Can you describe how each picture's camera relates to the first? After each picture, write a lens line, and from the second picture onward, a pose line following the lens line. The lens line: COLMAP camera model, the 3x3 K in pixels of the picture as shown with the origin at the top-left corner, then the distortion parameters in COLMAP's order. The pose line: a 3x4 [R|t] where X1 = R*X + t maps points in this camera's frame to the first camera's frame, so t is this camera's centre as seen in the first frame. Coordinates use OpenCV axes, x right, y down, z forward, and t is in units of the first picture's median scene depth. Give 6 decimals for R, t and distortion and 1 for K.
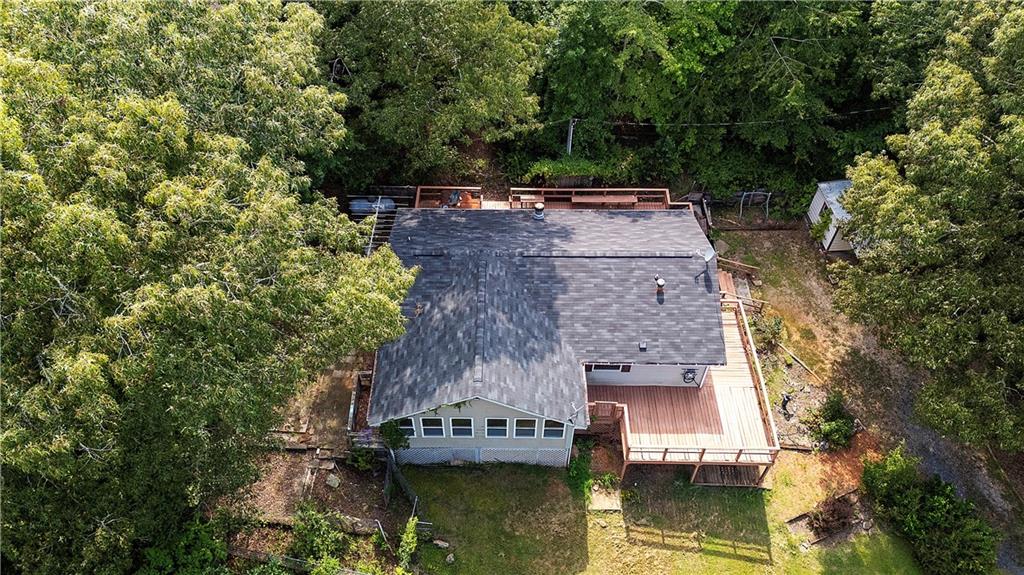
lens RADIAL K [[755.8, 0, 512.0], [0, 755.8, 287.5], [0, 0, 1]] dist [0.096760, -0.133830]
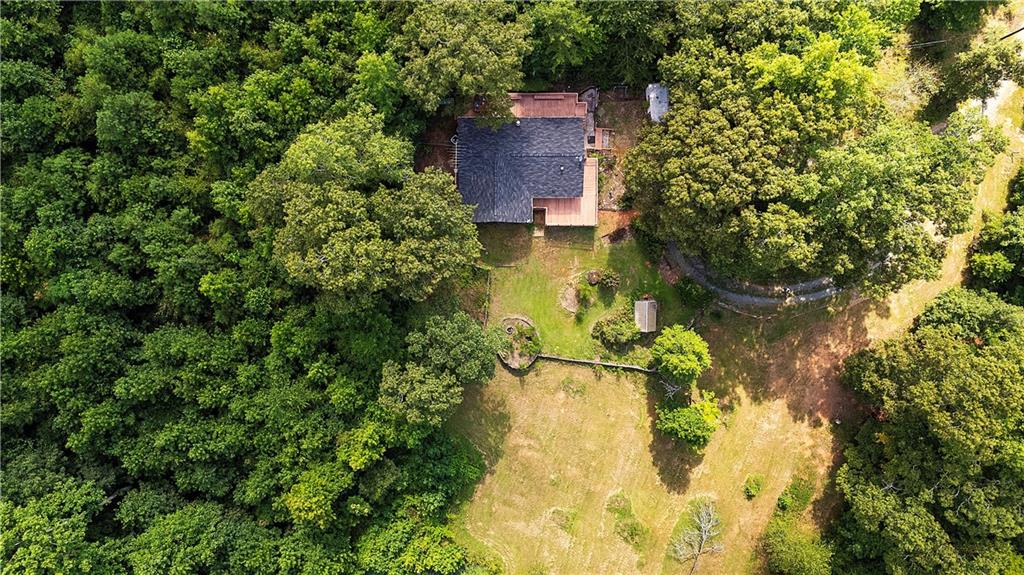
lens RADIAL K [[755.8, 0, 512.0], [0, 755.8, 287.5], [0, 0, 1]] dist [0.096760, -0.133830]
pose [[0.999995, 0.003057, -0.000359, 0.021254], [-0.002030, 0.742434, 0.669917, -1.496301], [0.002314, -0.669913, 0.742436, -1.279344]]
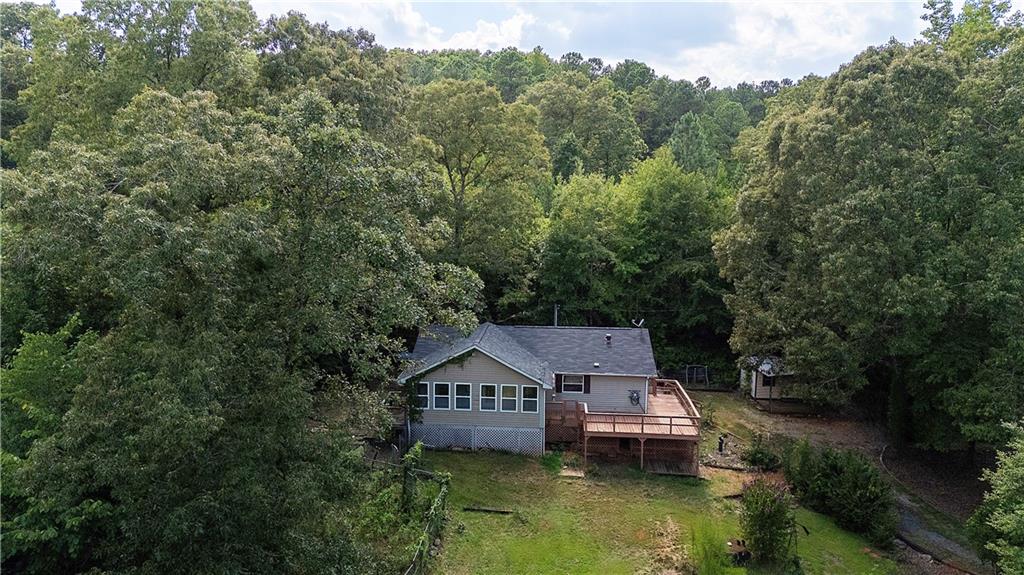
lens RADIAL K [[755.8, 0, 512.0], [0, 755.8, 287.5], [0, 0, 1]] dist [0.096760, -0.133830]
pose [[0.998611, 0.002626, -0.052627, 0.088540], [-0.037017, 0.745757, -0.665189, 0.890458], [0.037500, 0.666213, 0.744818, -0.140088]]
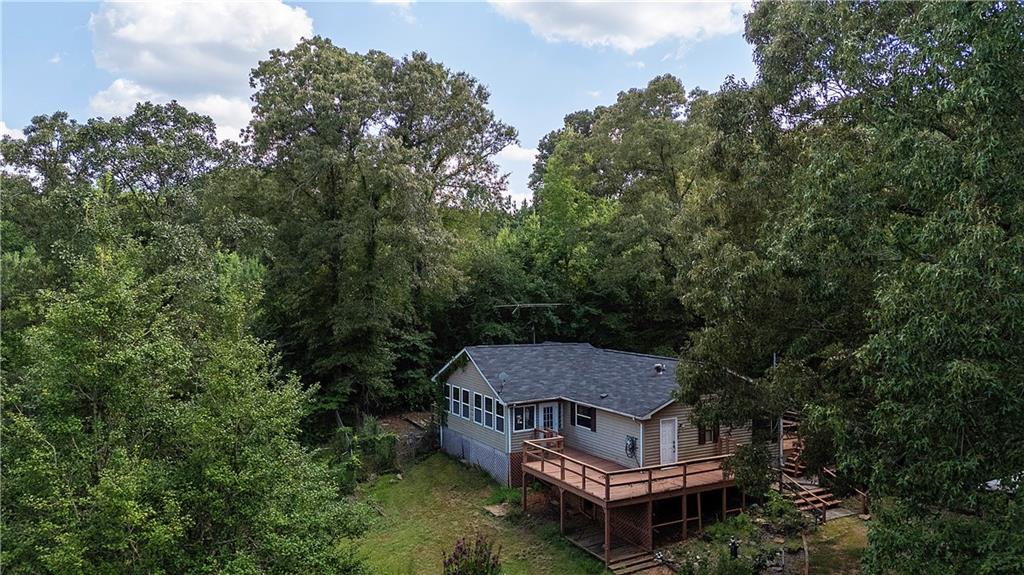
lens RADIAL K [[755.8, 0, 512.0], [0, 755.8, 287.5], [0, 0, 1]] dist [0.096760, -0.133830]
pose [[0.484133, -0.006920, -0.874967, 1.032361], [-0.655595, 0.659391, -0.367966, 0.447604], [0.579492, 0.751768, 0.314696, 0.464521]]
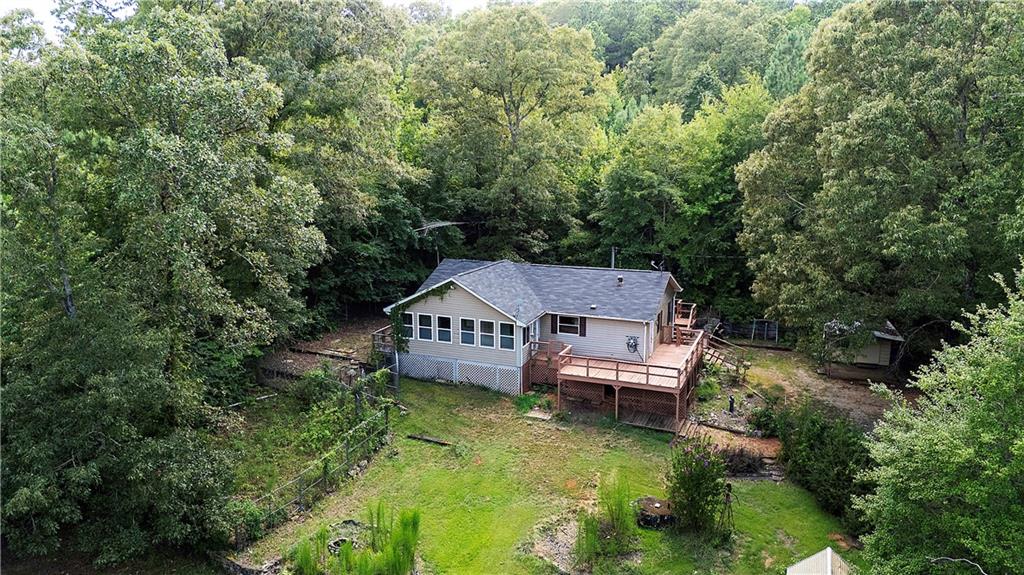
lens RADIAL K [[755.8, 0, 512.0], [0, 755.8, 287.5], [0, 0, 1]] dist [0.096760, -0.133830]
pose [[0.926602, 0.052650, -0.372340, 0.515888], [-0.273352, 0.774267, -0.570779, 0.817399], [0.258240, 0.630665, 0.731829, -0.008123]]
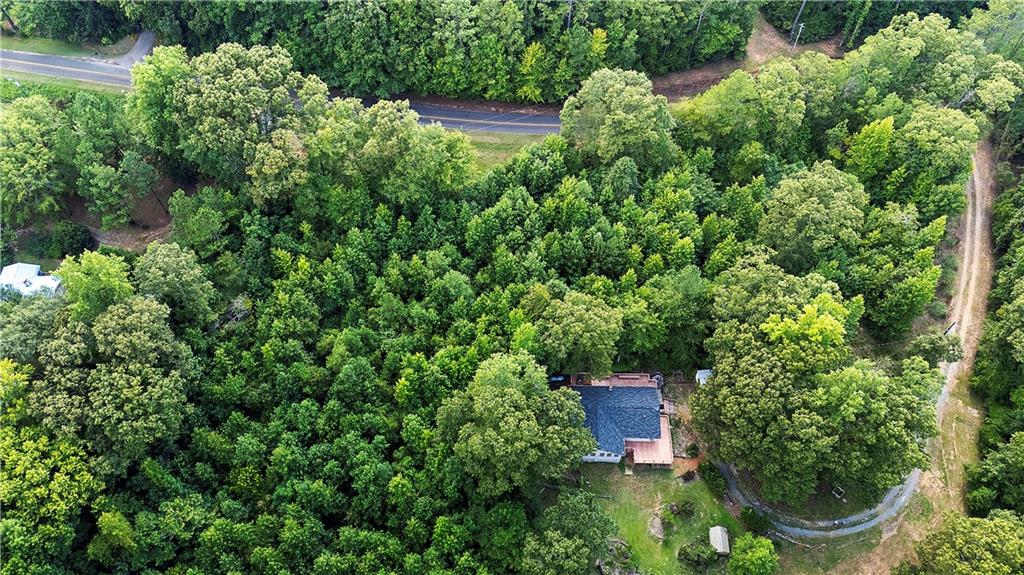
lens RADIAL K [[755.8, 0, 512.0], [0, 755.8, 287.5], [0, 0, 1]] dist [0.096760, -0.133830]
pose [[0.999792, 0.003273, -0.020147, -0.393419], [-0.000938, 0.993386, 0.114817, -1.085073], [0.020390, -0.114774, 0.993182, -2.720300]]
